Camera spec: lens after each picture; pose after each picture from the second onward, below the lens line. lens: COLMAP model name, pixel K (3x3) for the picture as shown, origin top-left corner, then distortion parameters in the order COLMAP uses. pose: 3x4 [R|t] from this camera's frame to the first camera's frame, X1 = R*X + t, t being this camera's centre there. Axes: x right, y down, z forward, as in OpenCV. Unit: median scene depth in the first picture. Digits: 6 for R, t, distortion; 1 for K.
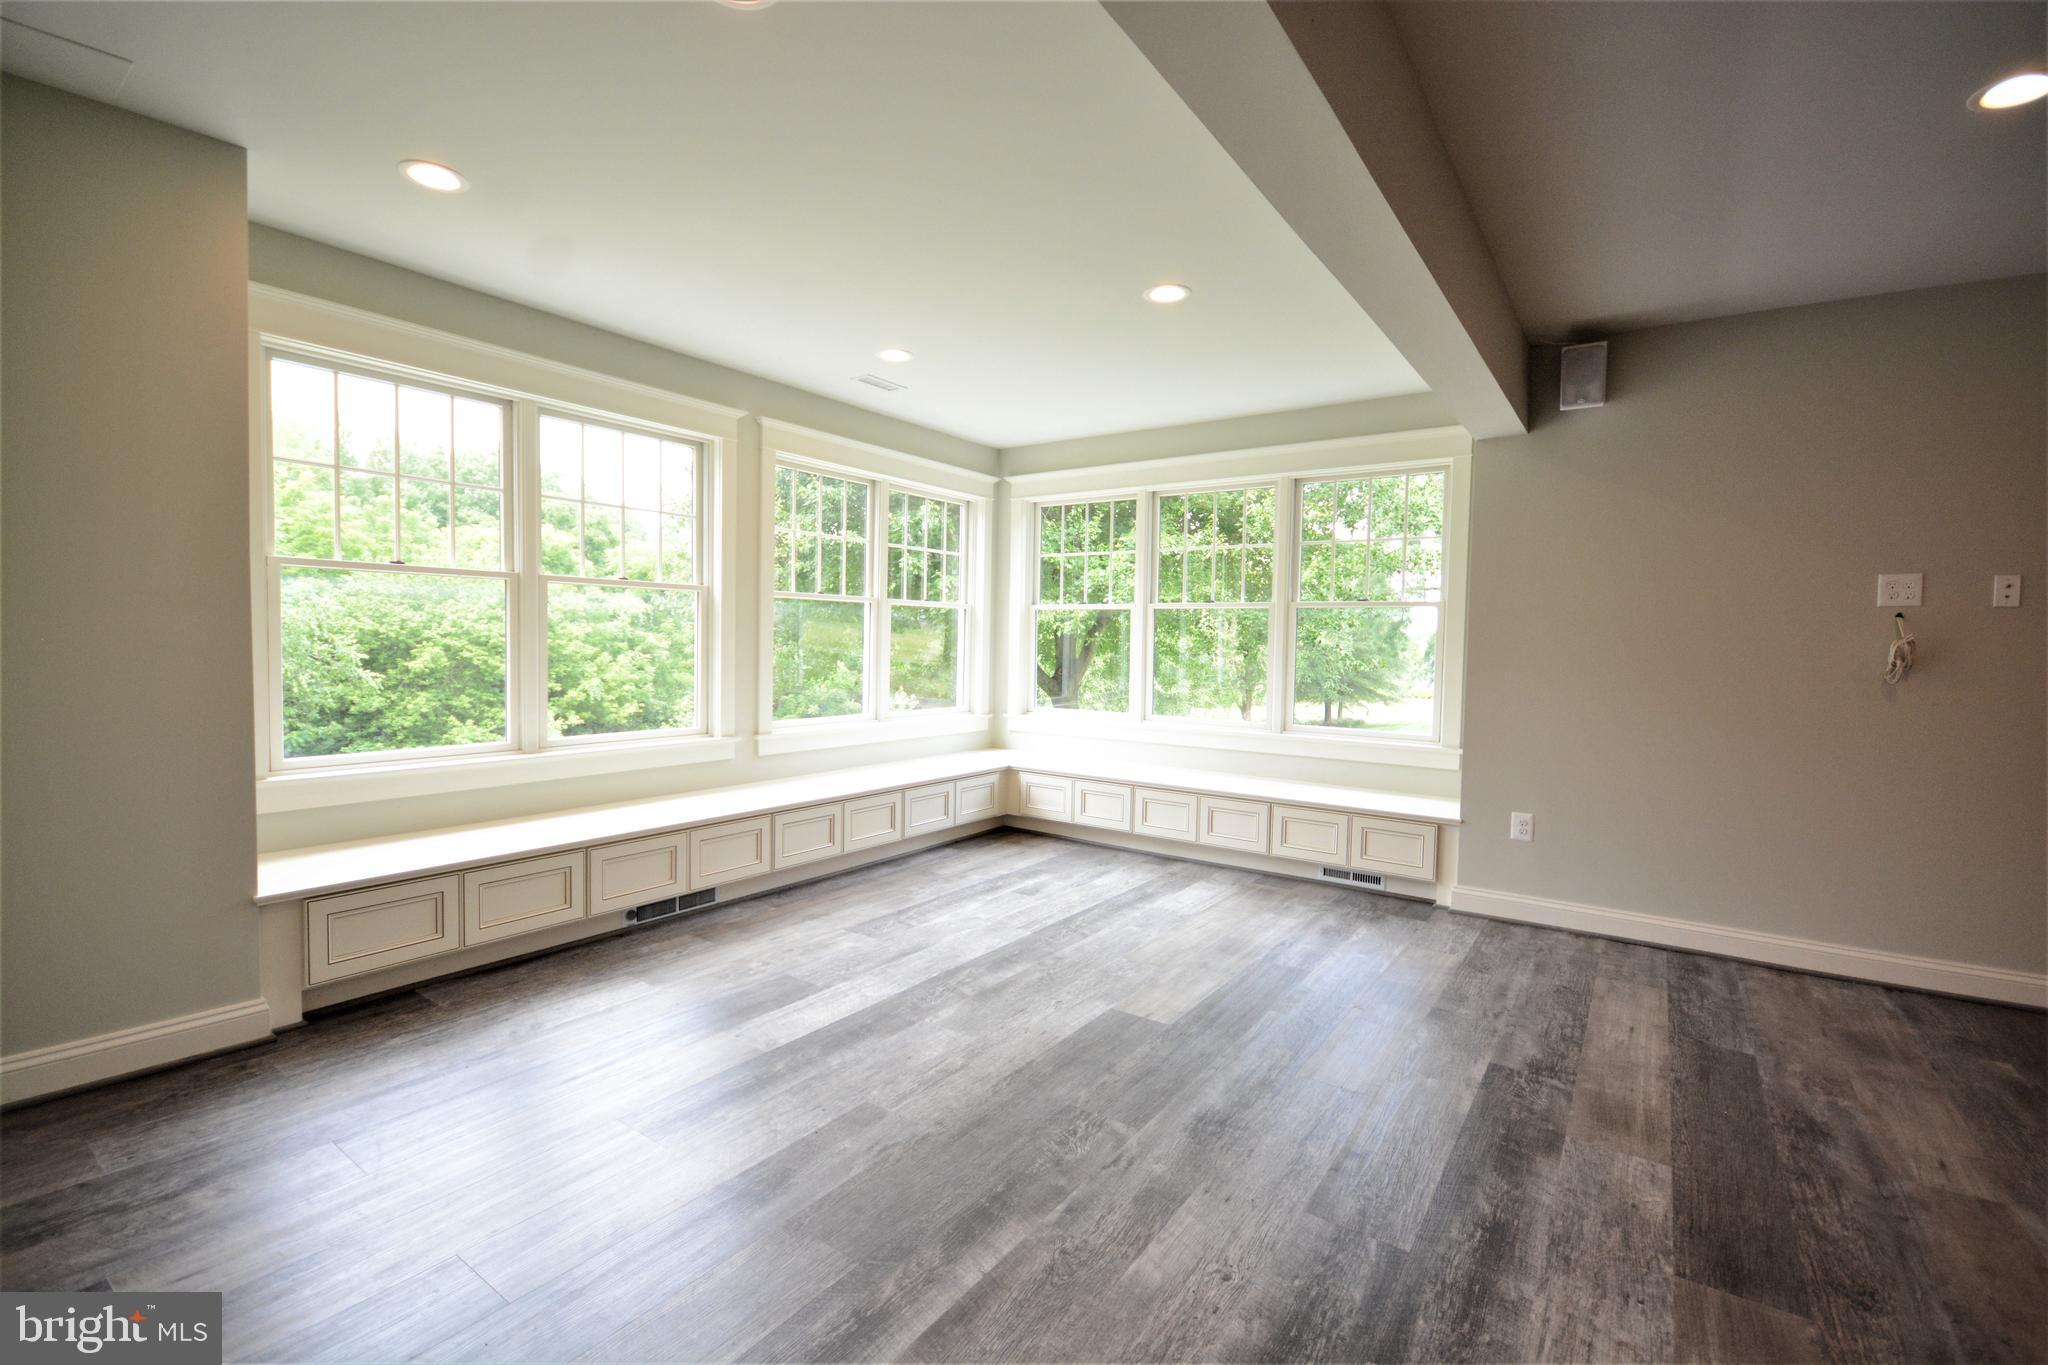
lens RADIAL K [[896.6, 0, 1019.8], [0, 896.6, 678.0], [0, 0, 1]] dist [-0.002754, -0.000215]
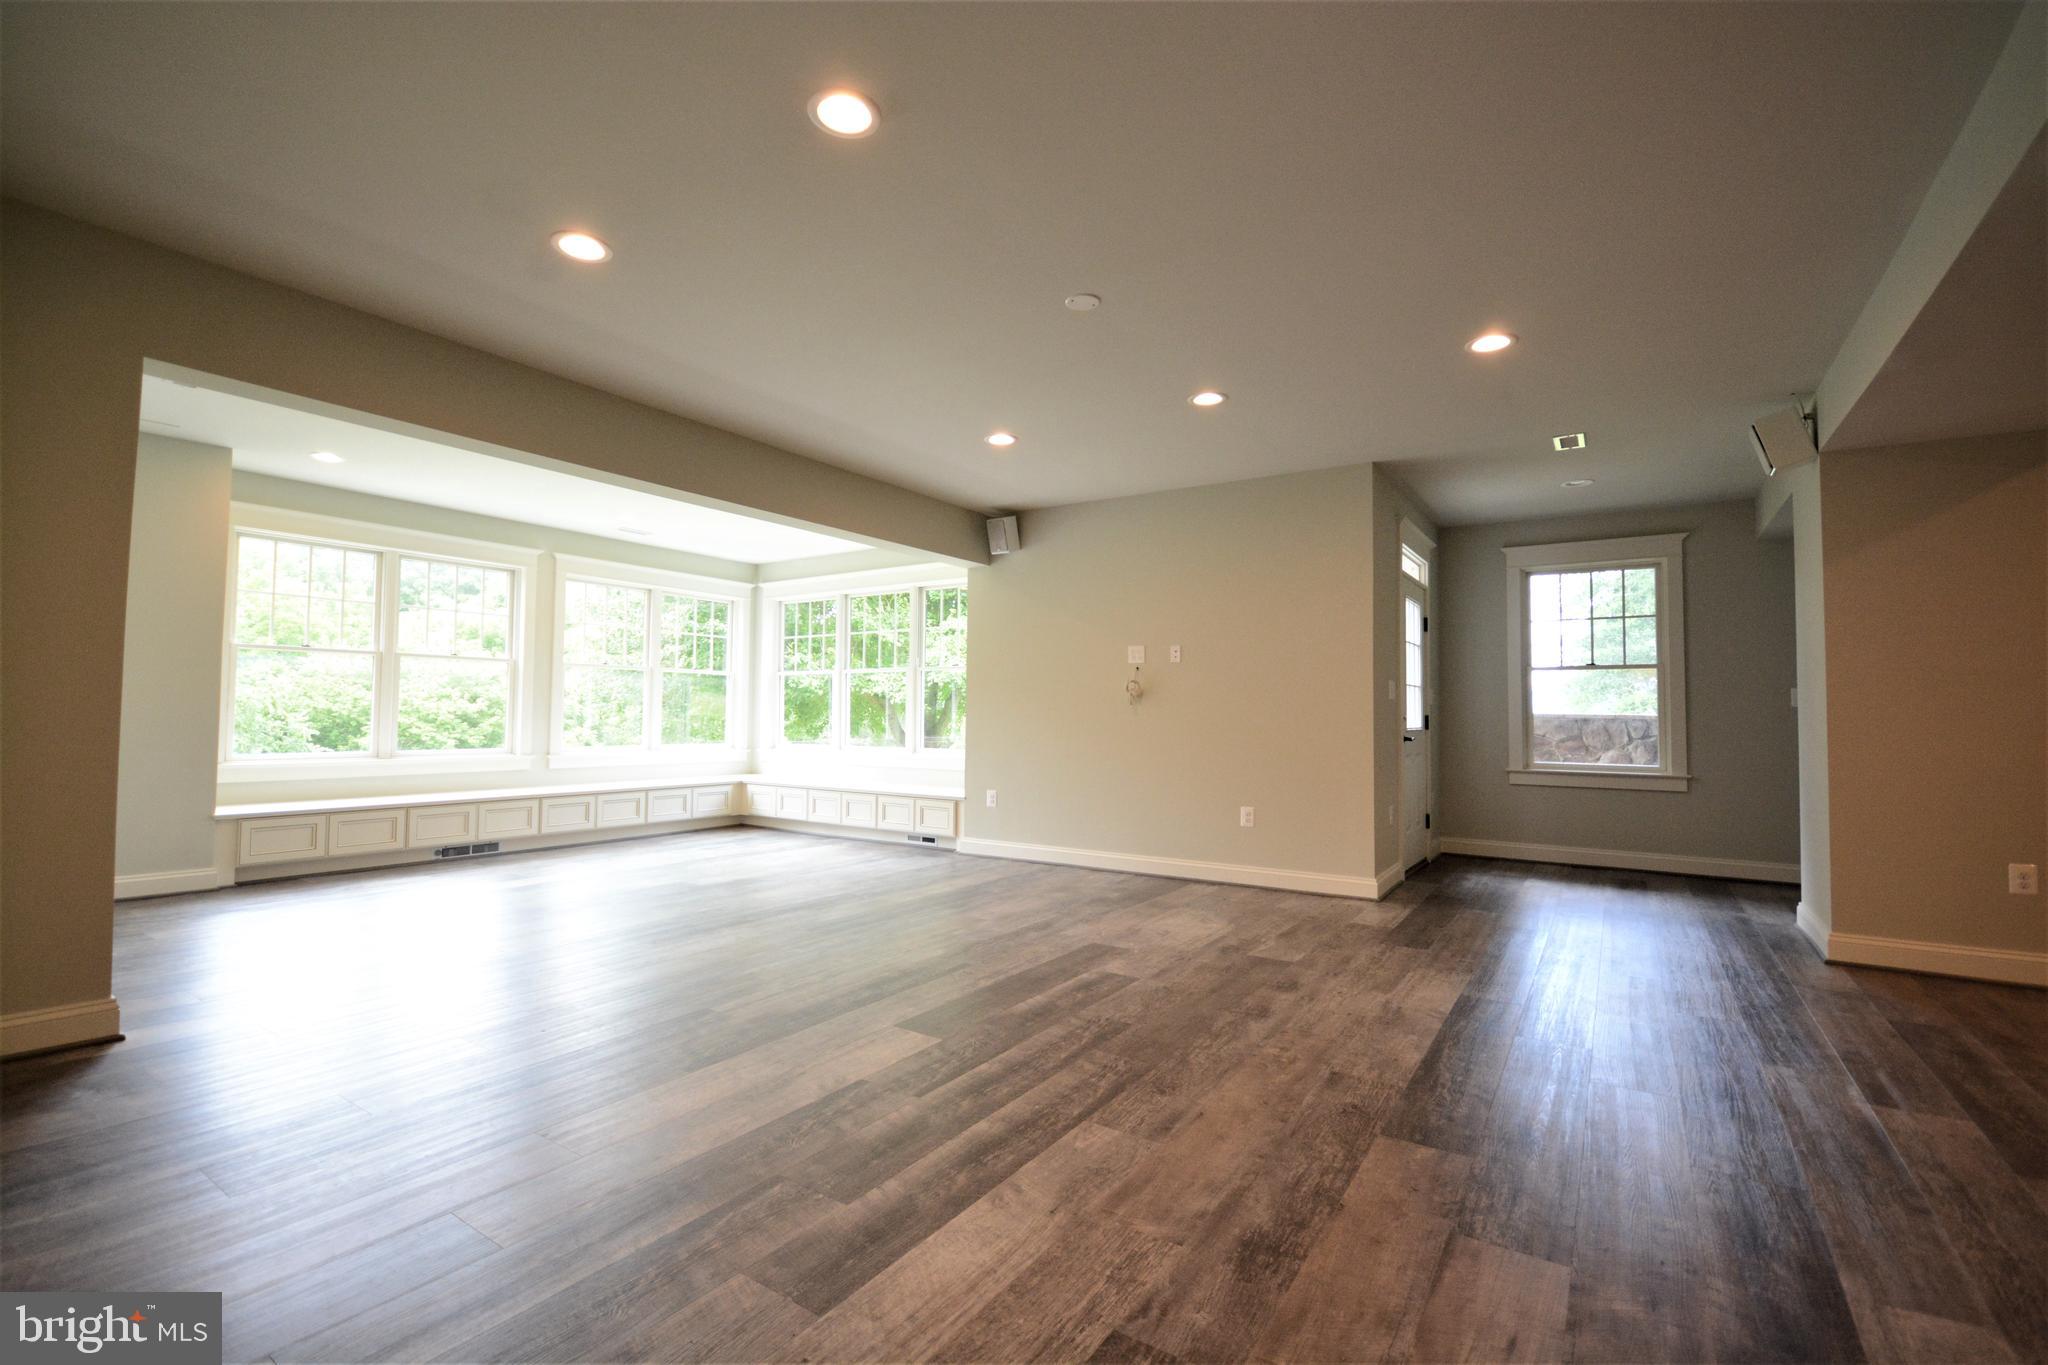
lens RADIAL K [[896.6, 0, 1019.8], [0, 896.6, 678.0], [0, 0, 1]] dist [-0.002754, -0.000215]
pose [[0.999545, -0.008514, 0.028939, 0.494095], [0.010978, 0.996226, -0.086098, 0.075838], [-0.028097, 0.086377, 0.995866, -0.593026]]
